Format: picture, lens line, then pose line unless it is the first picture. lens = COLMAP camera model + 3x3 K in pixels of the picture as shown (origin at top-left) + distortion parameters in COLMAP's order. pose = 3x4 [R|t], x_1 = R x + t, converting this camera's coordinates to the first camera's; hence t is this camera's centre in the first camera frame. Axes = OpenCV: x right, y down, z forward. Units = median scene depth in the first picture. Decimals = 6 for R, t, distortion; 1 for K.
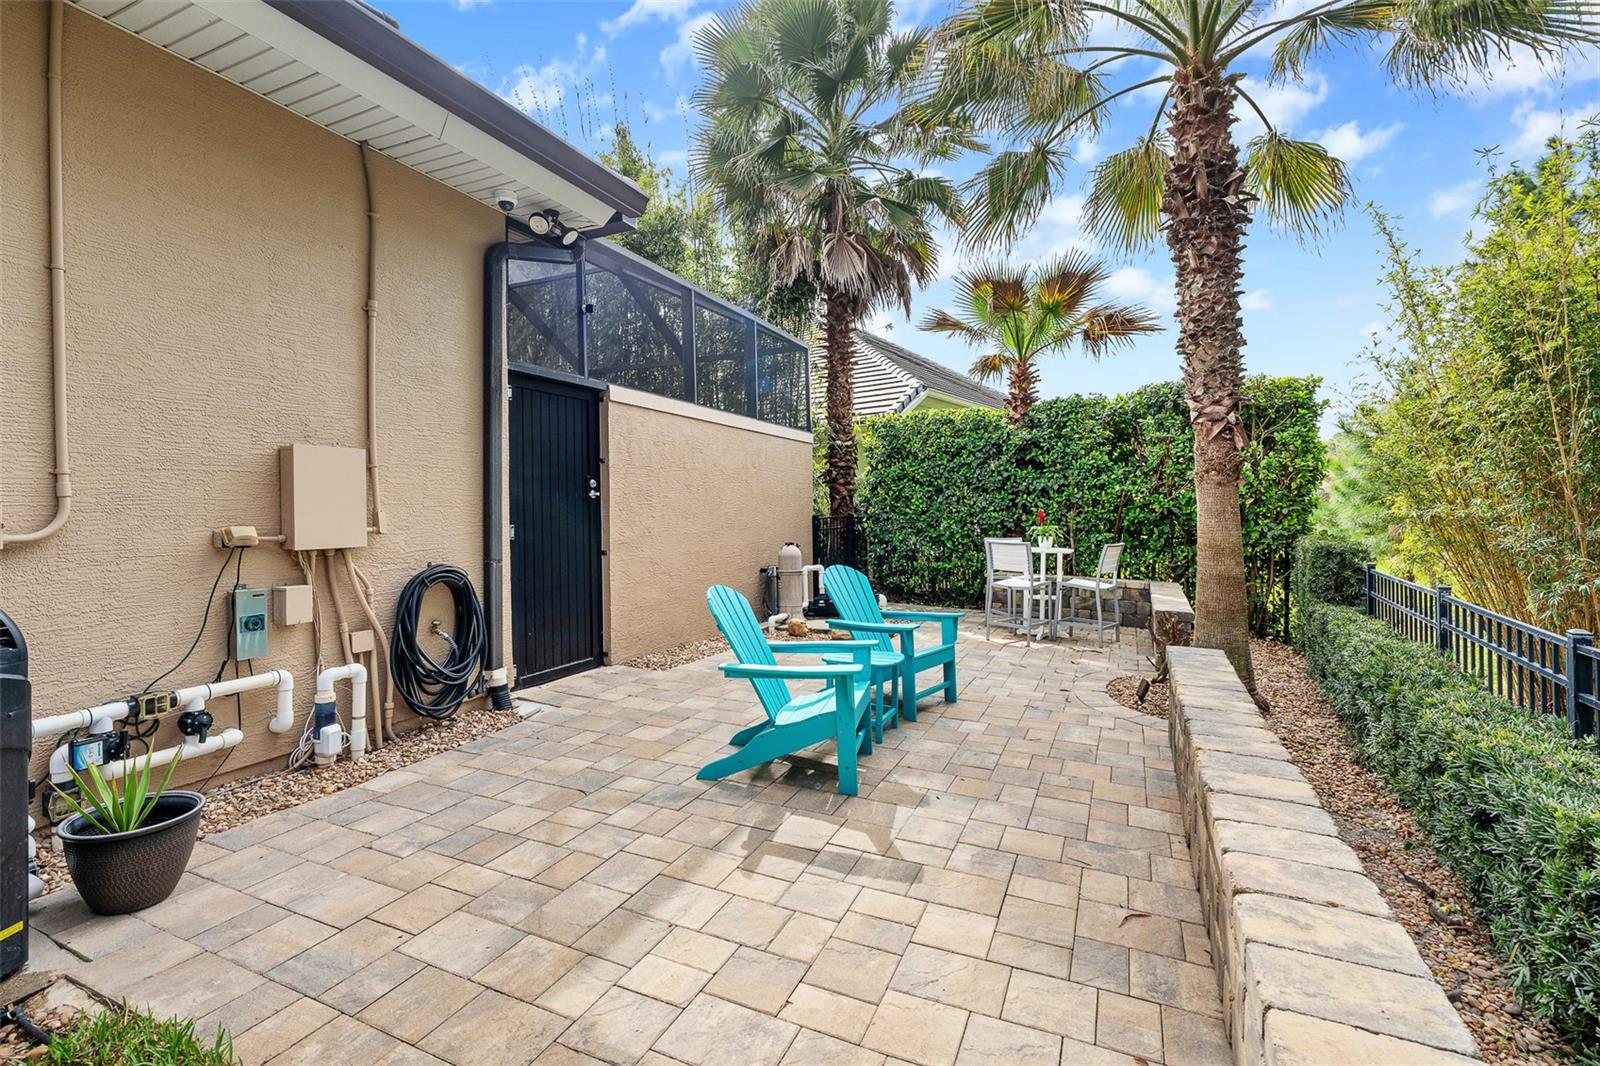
lens RADIAL K [[718.9, 0, 794.5], [0, 718.9, 520.3], [0, 0, 1]] dist [-0.005173, 0.002056]
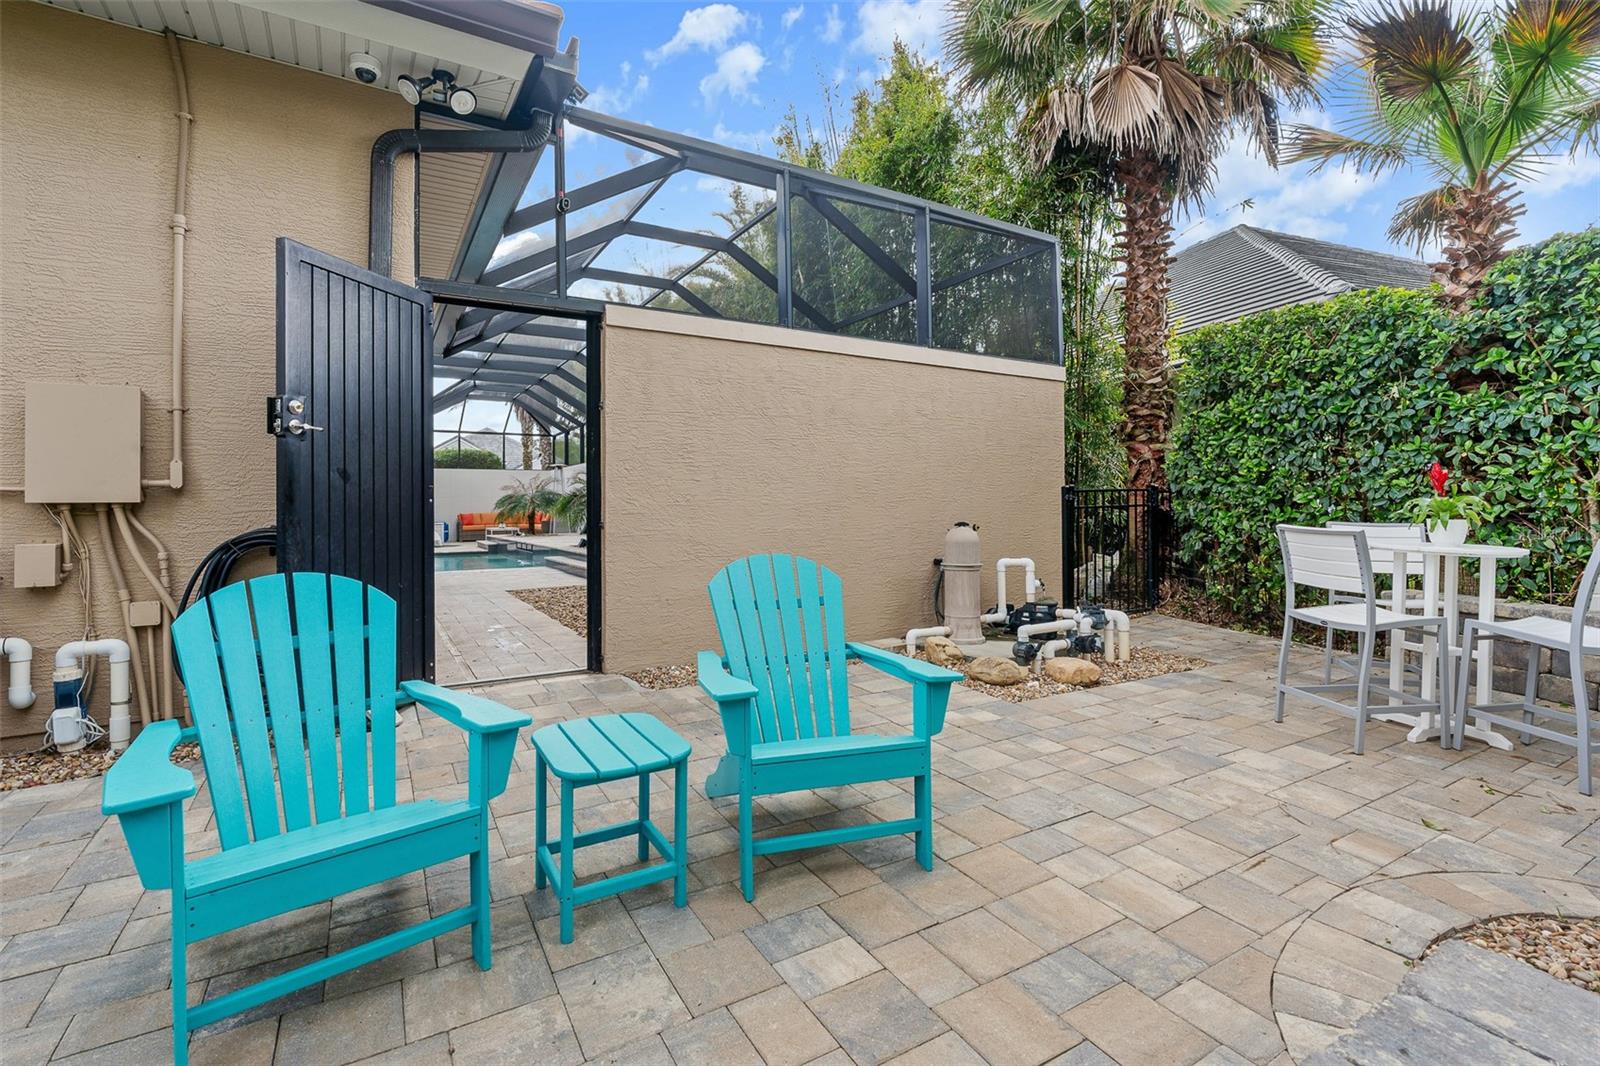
lens RADIAL K [[718.9, 0, 796.8], [0, 718.9, 503.8], [0, 0, 1]] dist [-0.005173, 0.002056]
pose [[0.820806, 0.006499, -0.571170, 0.221901], [-0.008785, 0.999961, -0.001246, 0.013966], [0.571139, 0.006041, 0.820831, 0.315461]]
